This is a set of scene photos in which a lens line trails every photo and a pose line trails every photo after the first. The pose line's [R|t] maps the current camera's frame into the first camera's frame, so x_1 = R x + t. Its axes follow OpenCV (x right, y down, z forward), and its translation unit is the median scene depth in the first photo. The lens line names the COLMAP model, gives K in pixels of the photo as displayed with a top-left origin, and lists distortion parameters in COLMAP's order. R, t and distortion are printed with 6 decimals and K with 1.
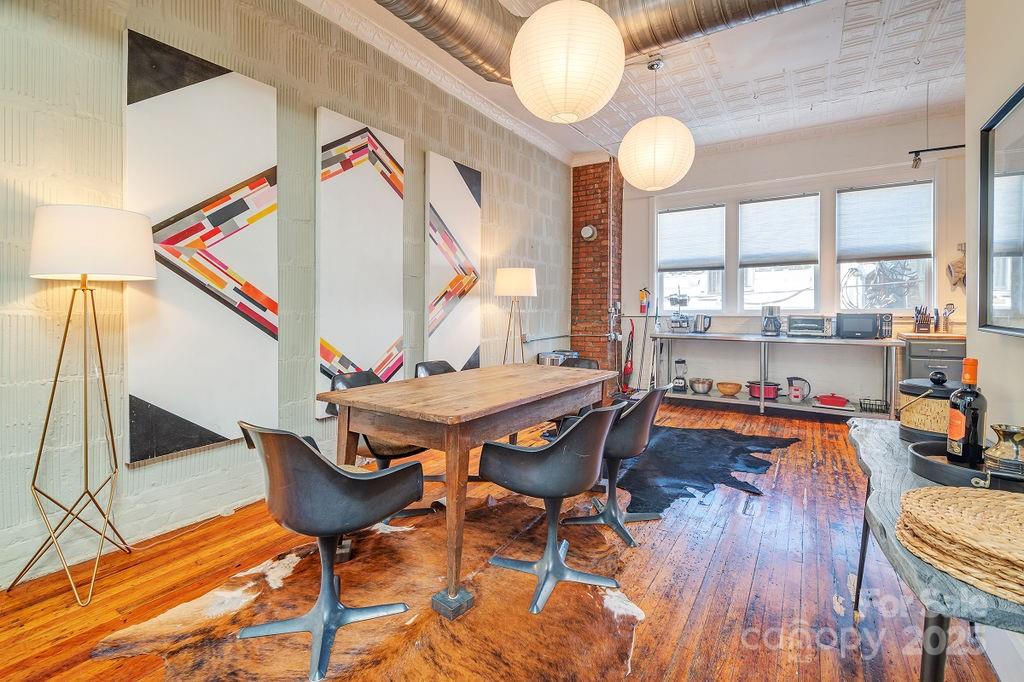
lens RADIAL K [[467.7, 0, 513.1], [0, 467.7, 322.8], [0, 0, 1]] dist [0.035896, -0.026258]
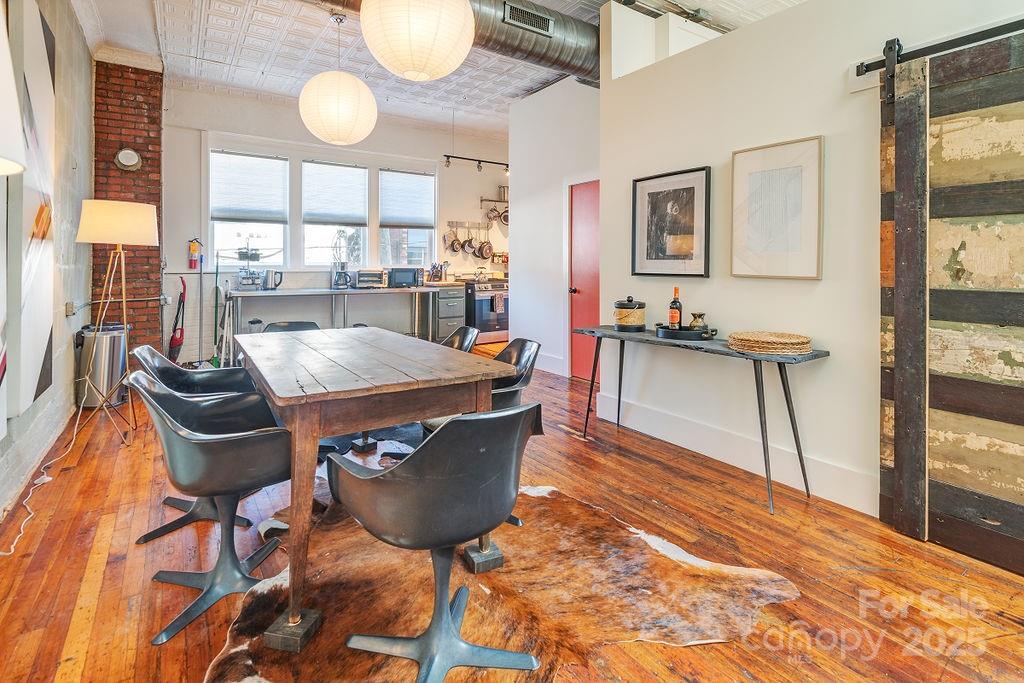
lens RADIAL K [[495.1, 0, 511.5], [0, 495.1, 275.9], [0, 0, 1]] dist [-0.012307, -0.000056]
pose [[0.390089, -0.015609, 0.920645, -0.324021], [0.025850, 0.999648, 0.005996, 0.000346], [-0.920414, 0.021460, 0.390355, 0.165801]]
